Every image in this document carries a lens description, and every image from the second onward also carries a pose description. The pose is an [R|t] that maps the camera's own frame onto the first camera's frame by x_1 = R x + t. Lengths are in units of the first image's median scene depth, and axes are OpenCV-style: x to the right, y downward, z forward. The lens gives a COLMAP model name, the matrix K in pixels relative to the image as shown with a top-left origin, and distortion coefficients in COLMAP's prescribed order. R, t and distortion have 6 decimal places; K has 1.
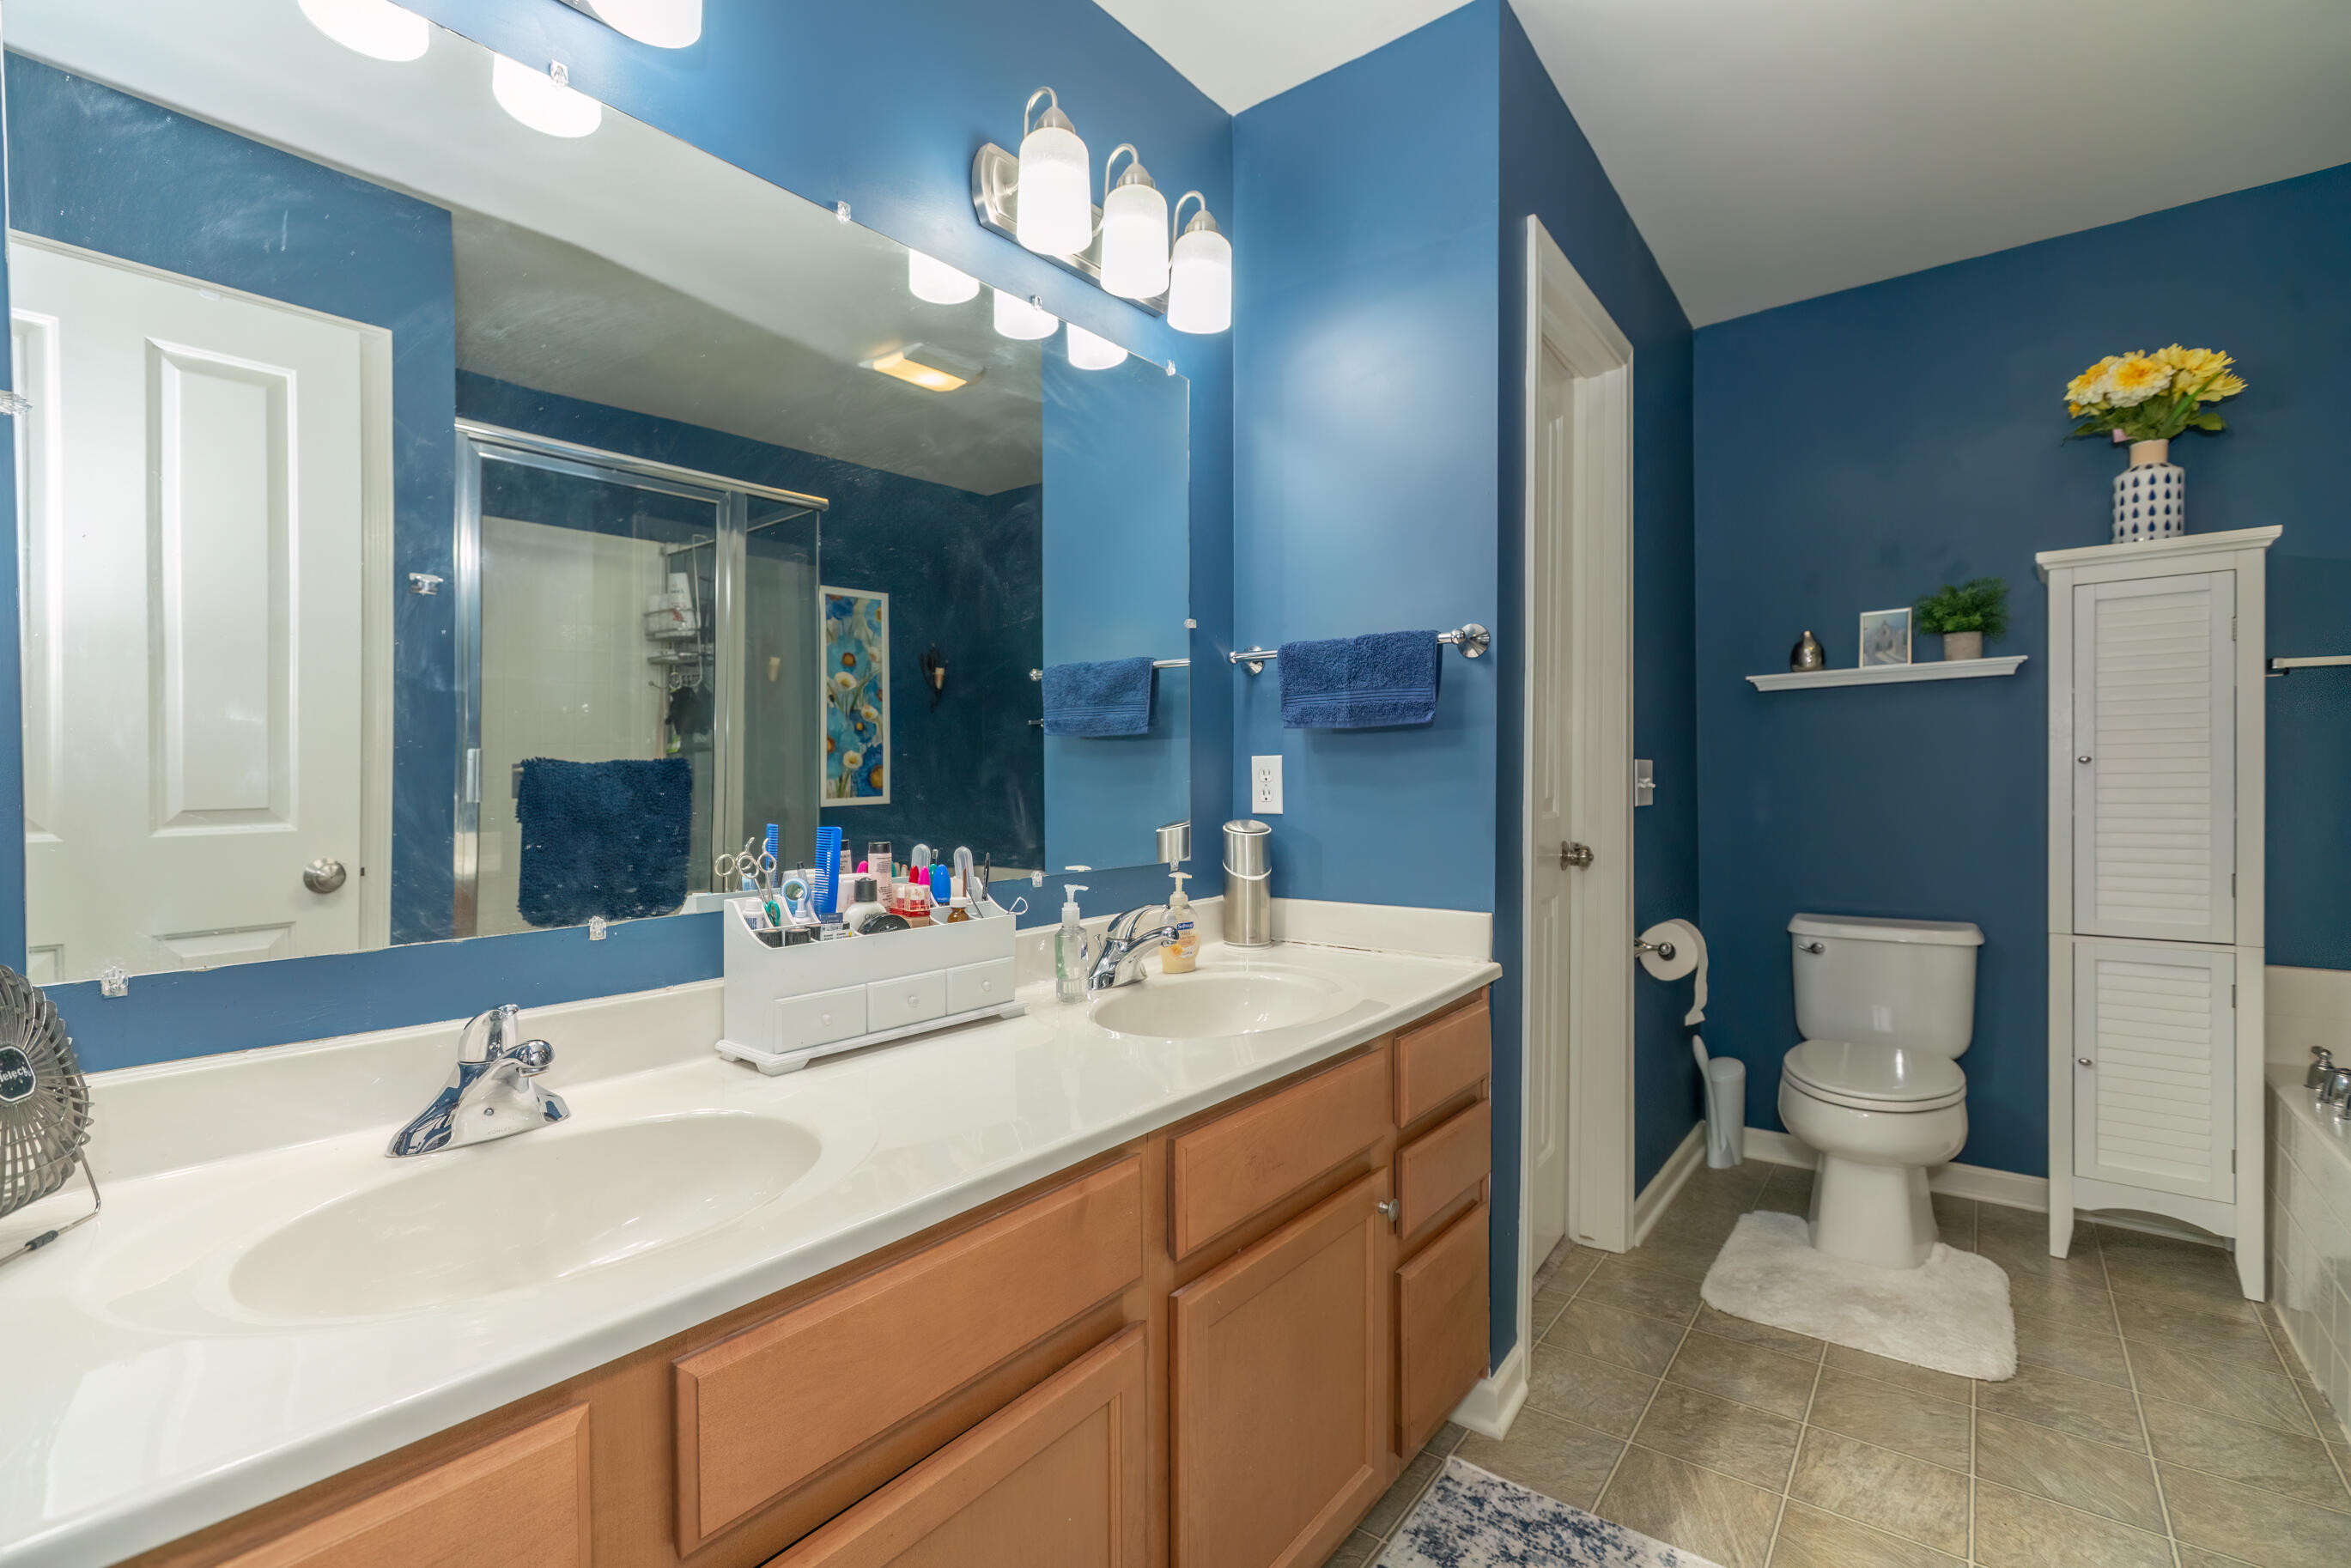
lens RADIAL K [[1061.1, 0, 1187.6], [0, 1061.1, 790.9], [0, 0, 1]] dist [-0.003986, 0.000828]
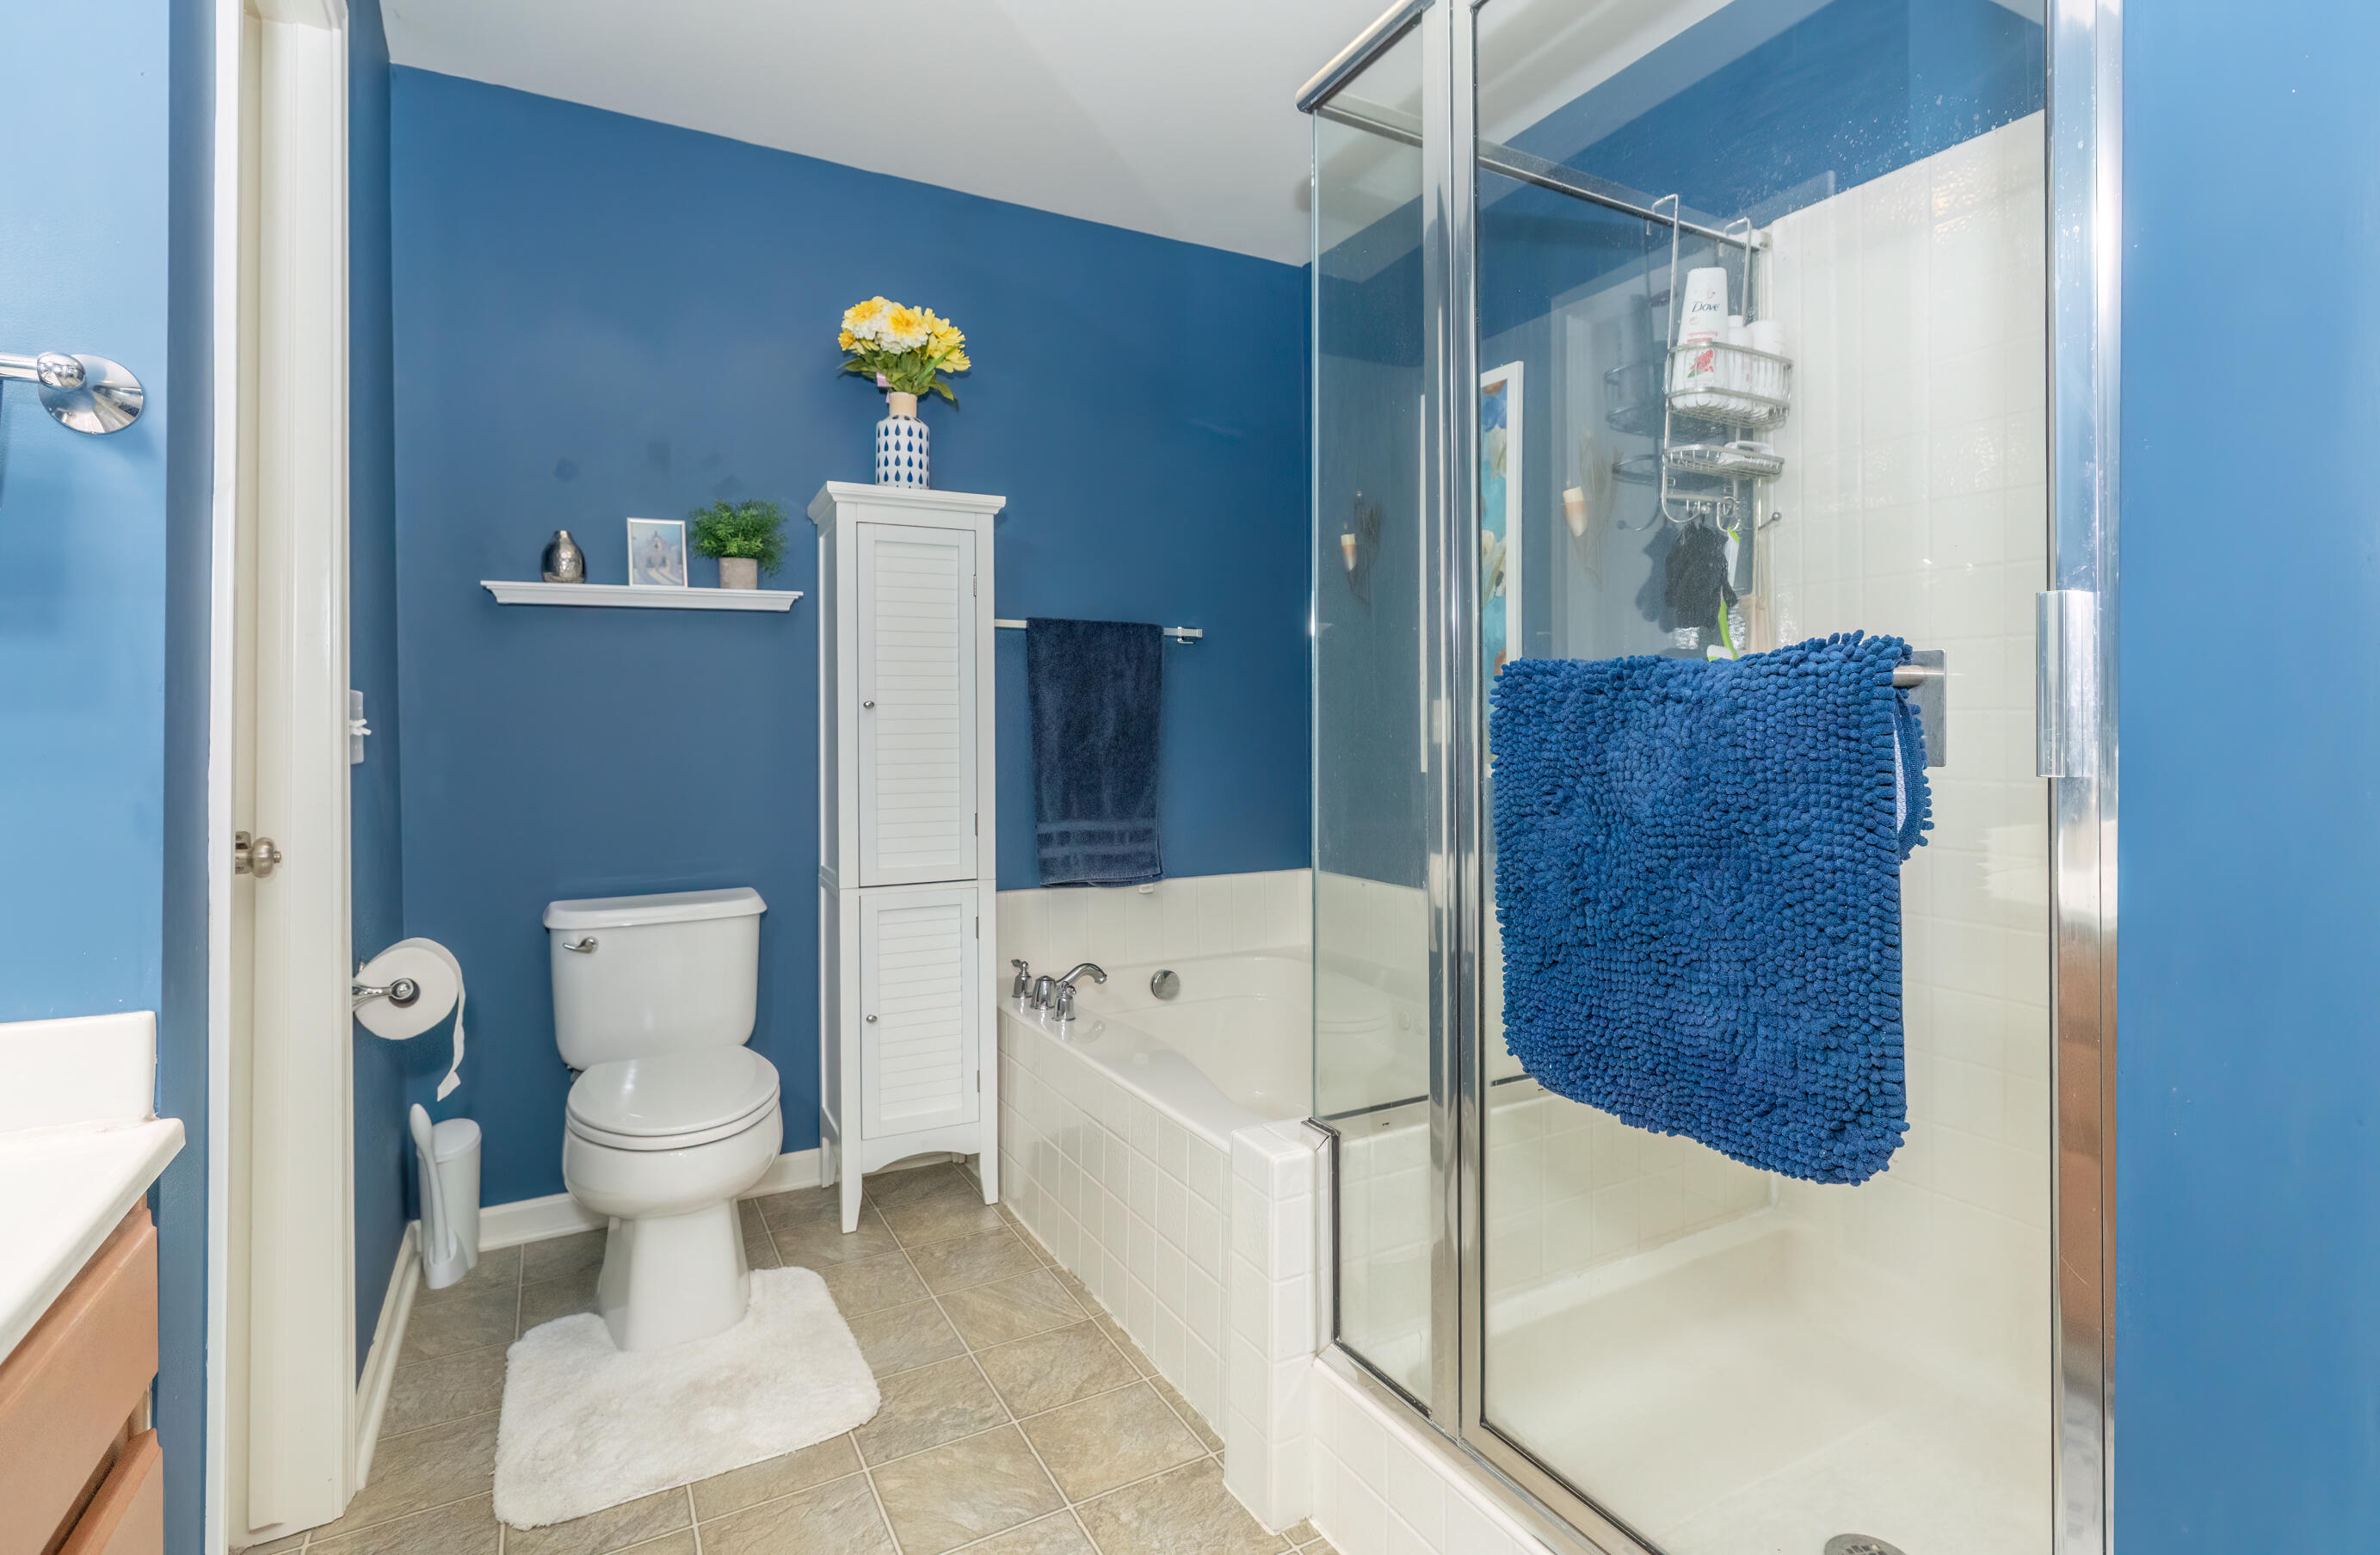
lens RADIAL K [[1140.5, 0, 1220.6], [0, 1140.5, 730.0], [0, 0, 1]] dist [-0.010764, 0.002482]
pose [[0.386701, 0.001932, 0.922203, 0.015614], [0.008739, 0.999945, -0.005759, 0.002491], [-0.922164, 0.010286, 0.386663, 0.297403]]
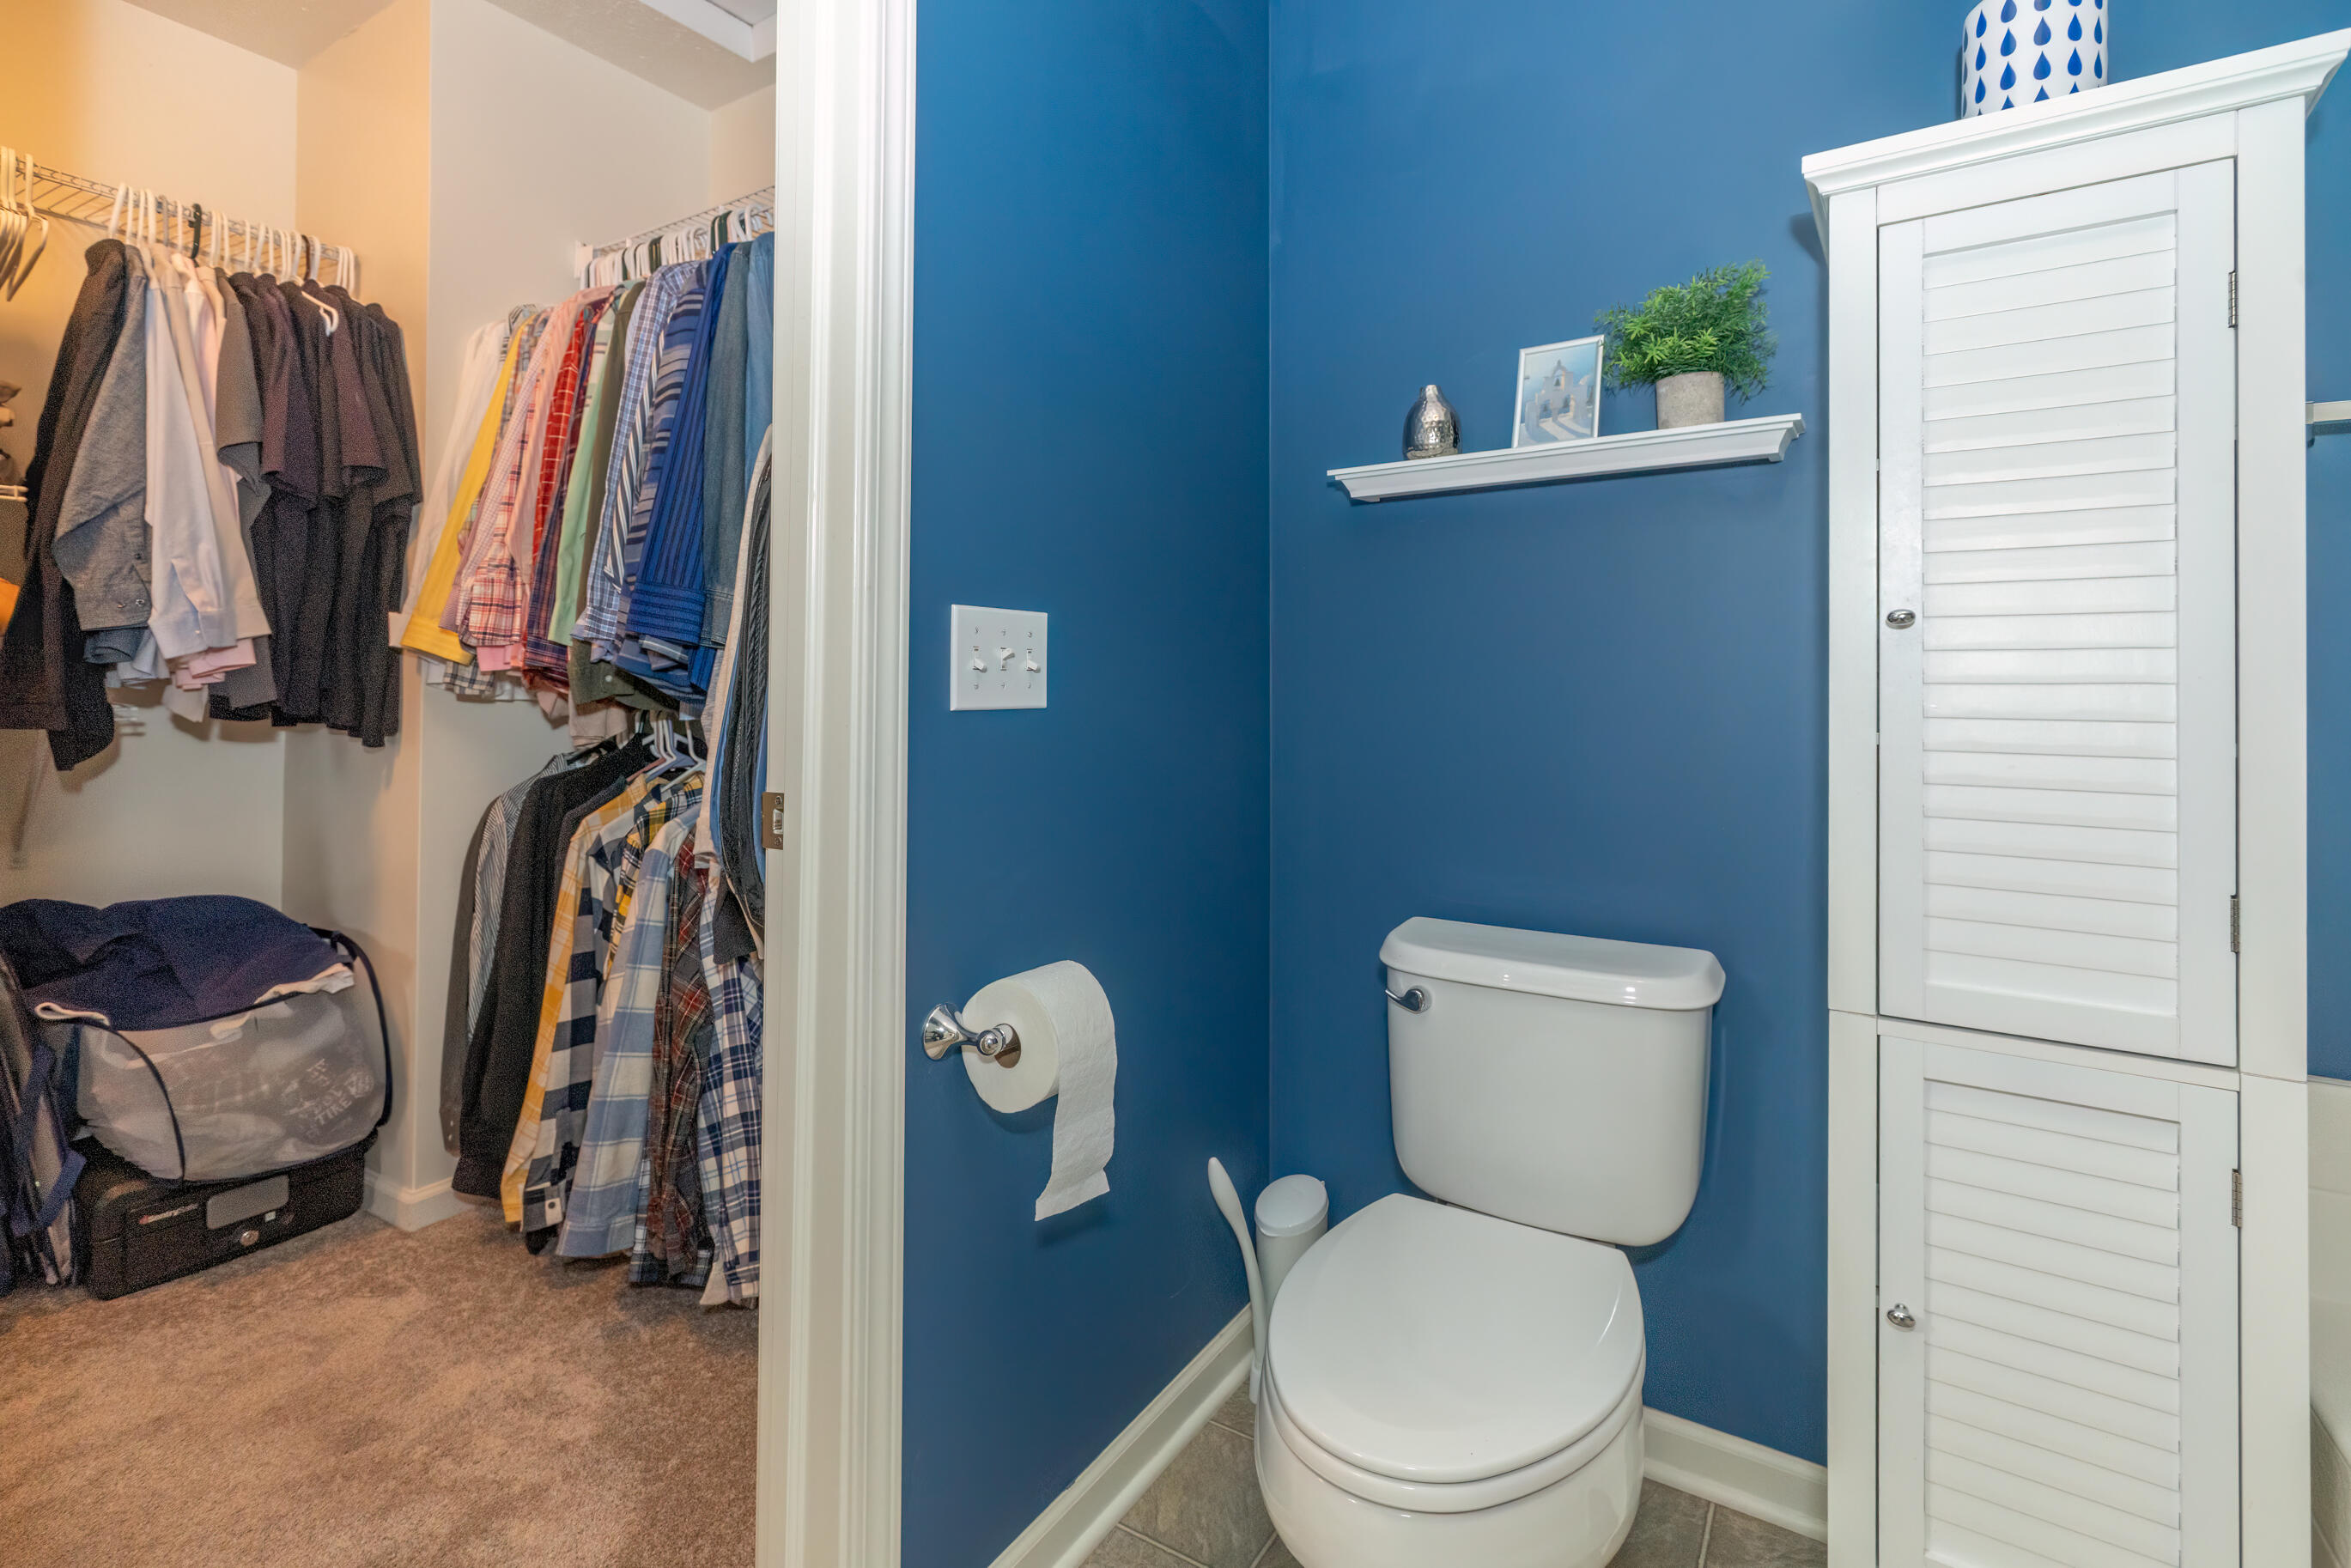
lens RADIAL K [[1061.1, 0, 1209.8], [0, 1061.1, 667.2], [0, 0, 1]] dist [-0.003986, 0.000828]
pose [[0.996517, 0.012078, 0.082510, 0.516803], [-0.010654, 0.999787, -0.017677, 0.001829], [-0.082706, 0.016736, 0.996433, 0.576433]]
